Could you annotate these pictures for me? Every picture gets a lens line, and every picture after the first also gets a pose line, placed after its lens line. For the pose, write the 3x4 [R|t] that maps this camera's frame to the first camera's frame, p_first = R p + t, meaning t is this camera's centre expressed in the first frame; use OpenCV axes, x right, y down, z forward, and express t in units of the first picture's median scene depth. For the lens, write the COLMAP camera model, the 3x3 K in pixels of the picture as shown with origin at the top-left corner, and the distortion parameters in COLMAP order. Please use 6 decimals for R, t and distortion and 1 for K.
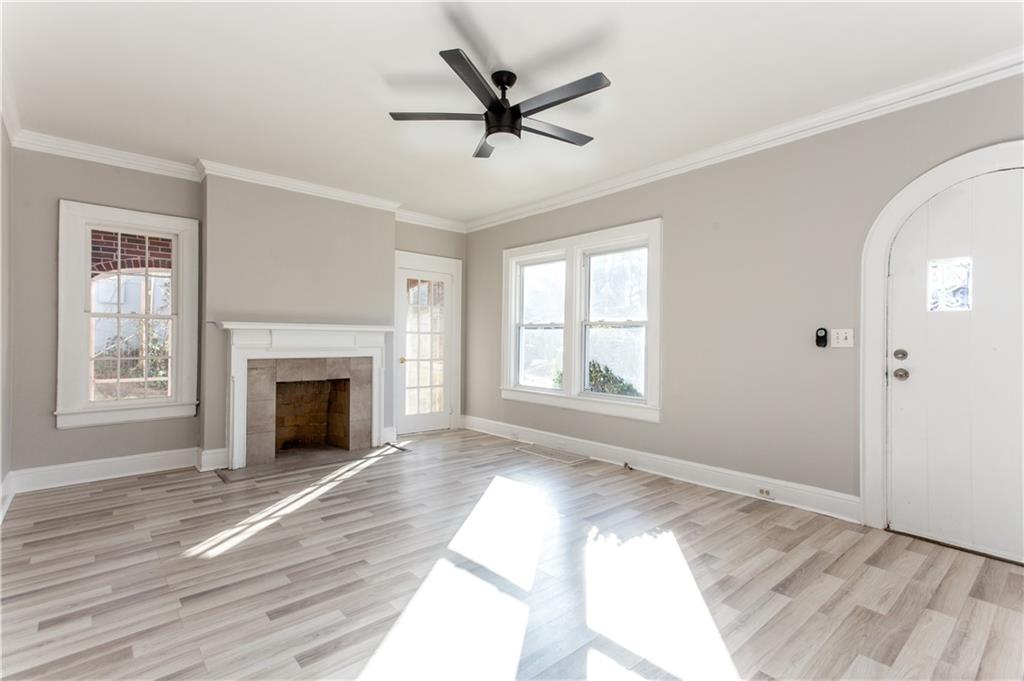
lens RADIAL K [[489.0, 0, 511.0], [0, 489.0, 340.1], [0, 0, 1]] dist [0.017858, 0.003012]
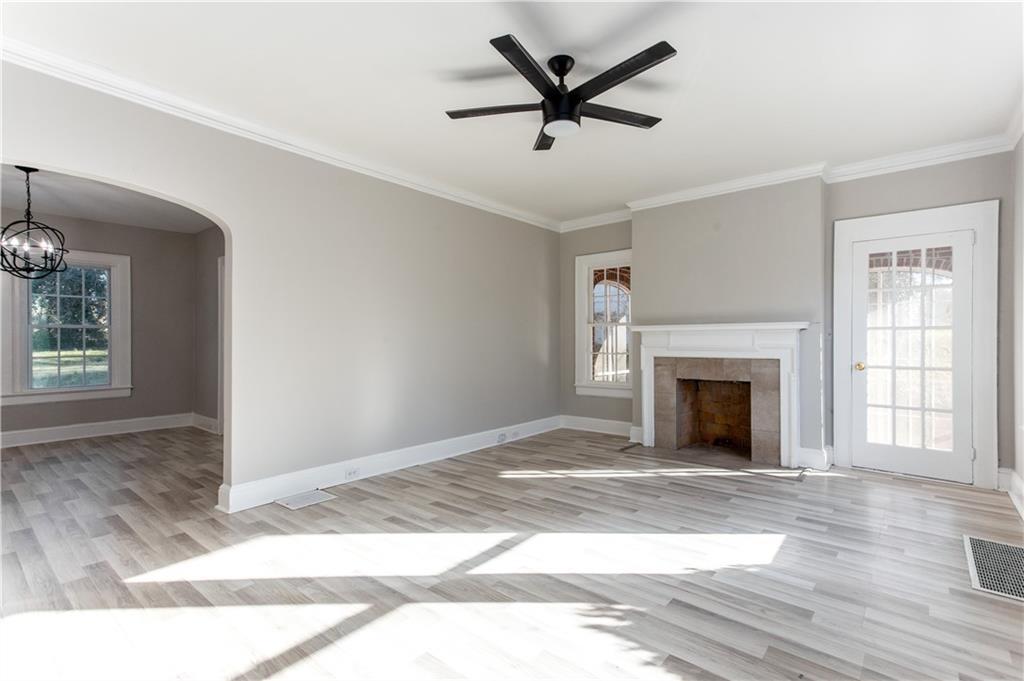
lens RADIAL K [[489.0, 0, 515.0], [0, 489.0, 341.1], [0, 0, 1]] dist [0.017858, 0.003012]
pose [[0.125699, -0.005190, -0.992055, 0.591004], [0.006218, 0.999971, -0.004444, 0.004421], [0.992049, -0.005610, 0.125727, 0.514130]]
